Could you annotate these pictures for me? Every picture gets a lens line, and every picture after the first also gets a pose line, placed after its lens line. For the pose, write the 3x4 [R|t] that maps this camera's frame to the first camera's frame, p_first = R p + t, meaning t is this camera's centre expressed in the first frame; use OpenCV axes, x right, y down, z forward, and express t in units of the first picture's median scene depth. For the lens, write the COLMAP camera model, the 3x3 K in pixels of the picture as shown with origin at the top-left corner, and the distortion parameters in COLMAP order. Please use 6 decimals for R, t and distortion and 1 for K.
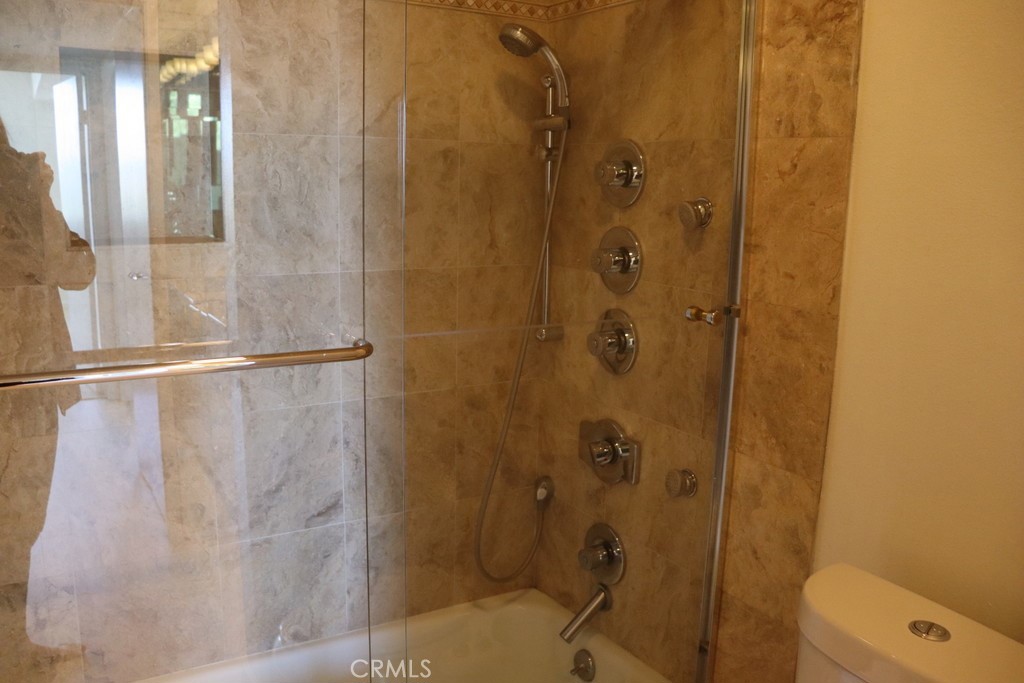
lens RADIAL K [[833.9, 0, 514.9], [0, 833.9, 341.7], [0, 0, 1]] dist [-0.168525, 0.140335]
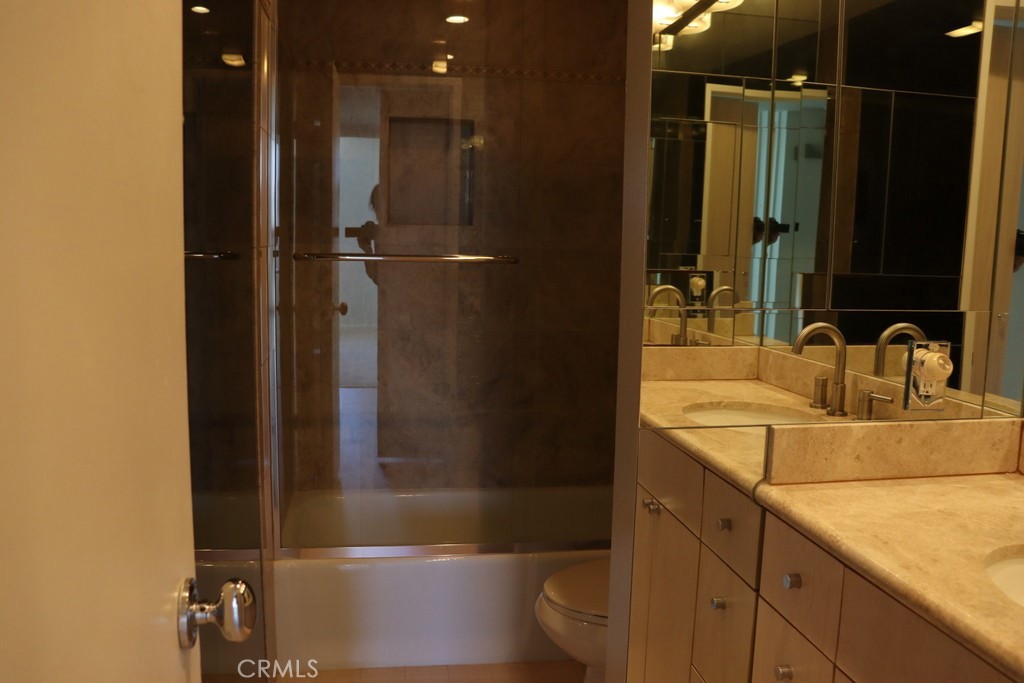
lens RADIAL K [[833.9, 0, 510.7], [0, 833.9, 334.8], [0, 0, 1]] dist [-0.168525, 0.140335]
pose [[0.930771, 0.041283, -0.363264, 0.350709], [-0.069645, 0.995431, -0.065322, 0.206871], [0.358907, 0.086099, 0.929394, -0.549554]]
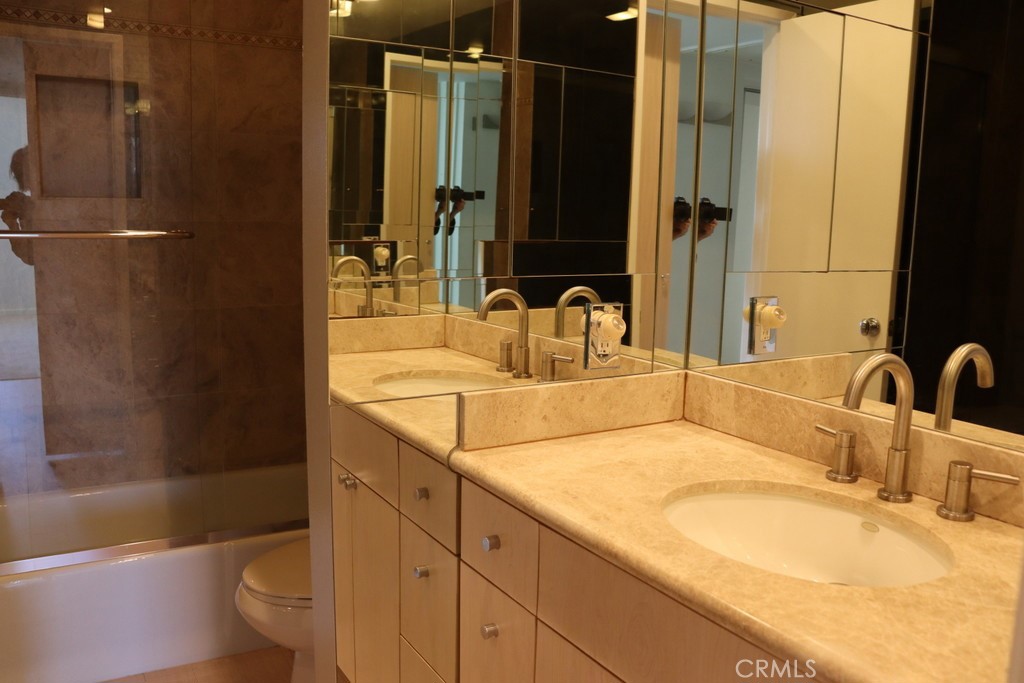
lens RADIAL K [[833.9, 0, 517.4], [0, 833.9, 340.6], [0, 0, 1]] dist [-0.168525, 0.140335]
pose [[0.999953, 0.000258, 0.009658, 0.349313], [0.000096, 0.999330, -0.036595, 0.205239], [-0.009661, 0.036594, 0.999283, -0.540390]]
